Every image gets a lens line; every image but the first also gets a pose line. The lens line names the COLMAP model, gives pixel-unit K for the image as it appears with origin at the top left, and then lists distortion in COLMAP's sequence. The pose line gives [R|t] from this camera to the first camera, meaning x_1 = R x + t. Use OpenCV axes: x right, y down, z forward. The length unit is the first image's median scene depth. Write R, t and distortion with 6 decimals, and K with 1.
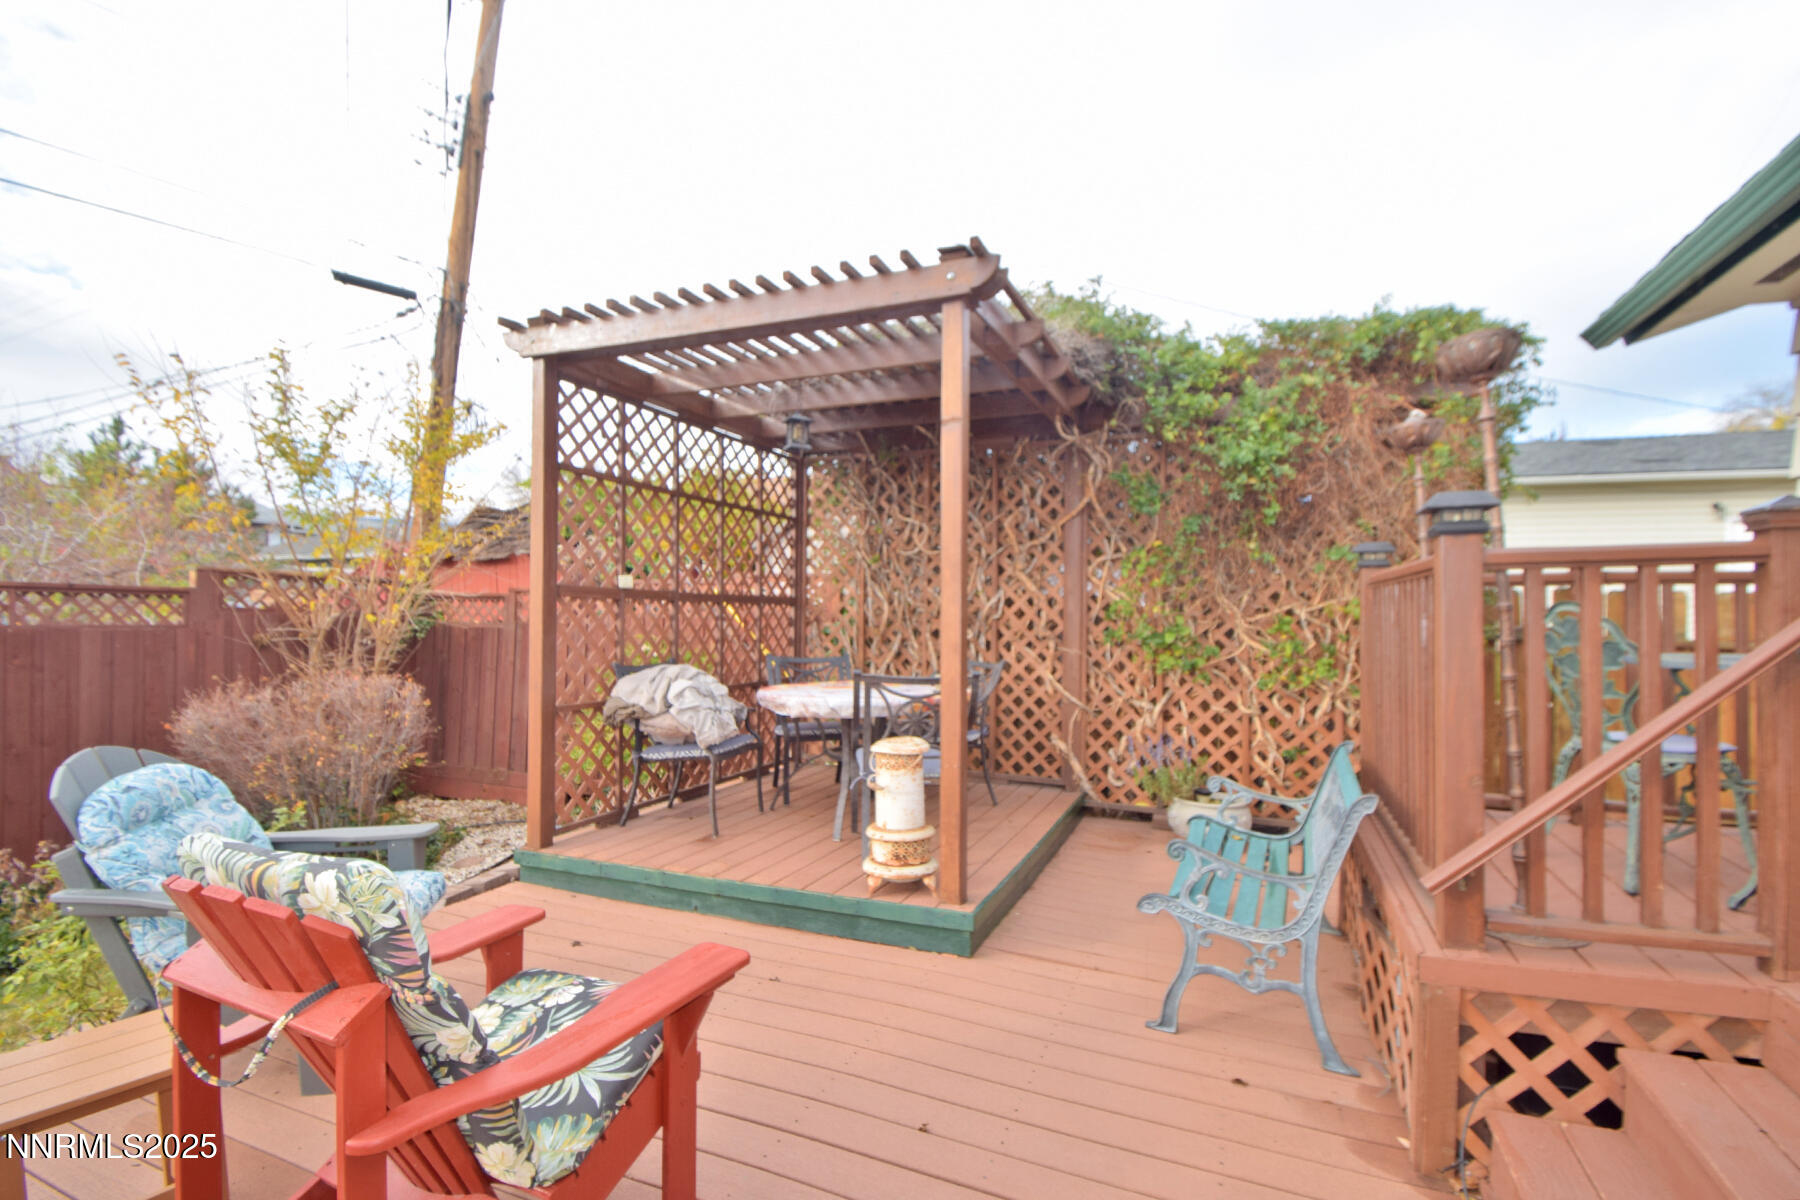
lens RADIAL K [[833.2, 0, 900.0], [0, 833.2, 600.0], [0, 0, 1]] dist [0.010671, -0.000118]
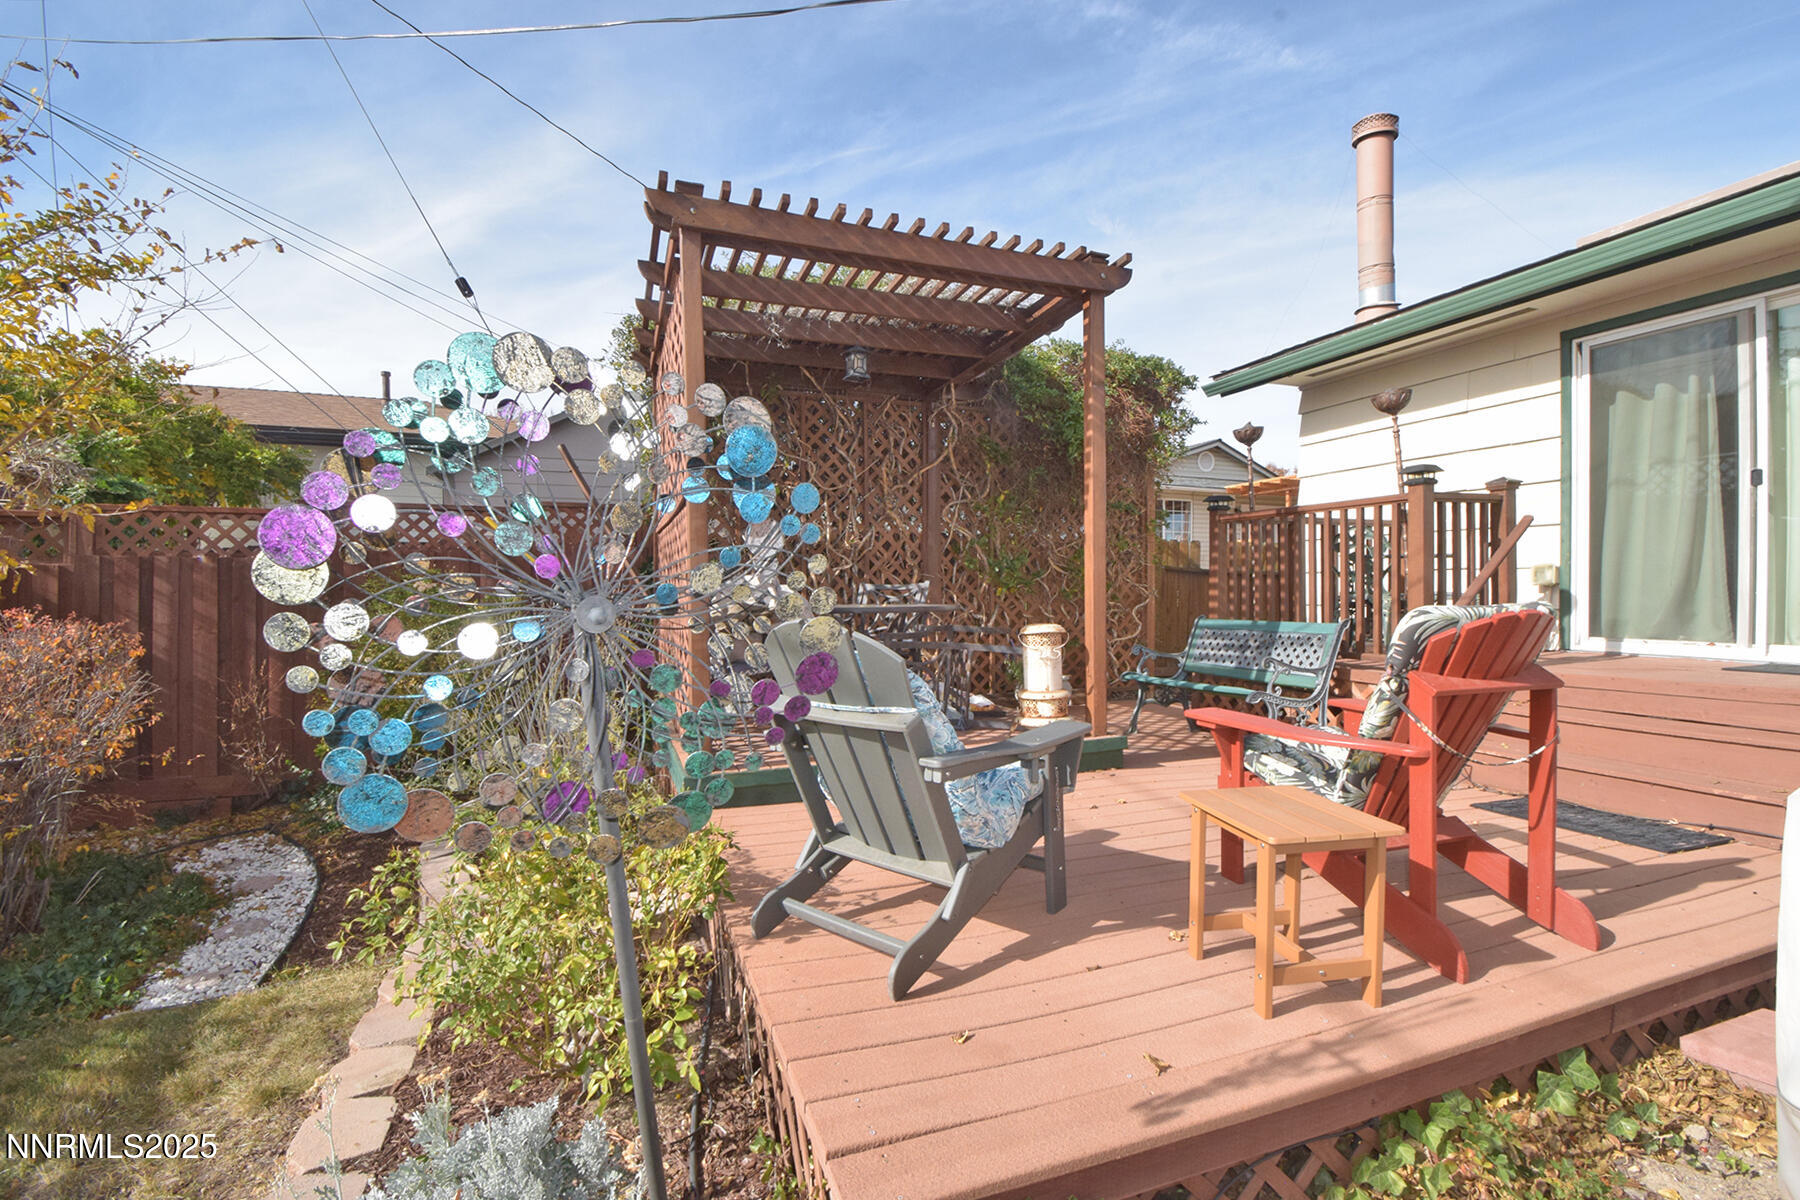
lens RADIAL K [[833.2, 0, 900.0], [0, 833.2, 600.0], [0, 0, 1]] dist [0.010671, -0.000118]
pose [[0.706931, -0.012118, 0.707179, -0.682589], [0.008378, 0.999927, 0.008759, 0.082676], [-0.707233, -0.000268, 0.706980, 0.163034]]
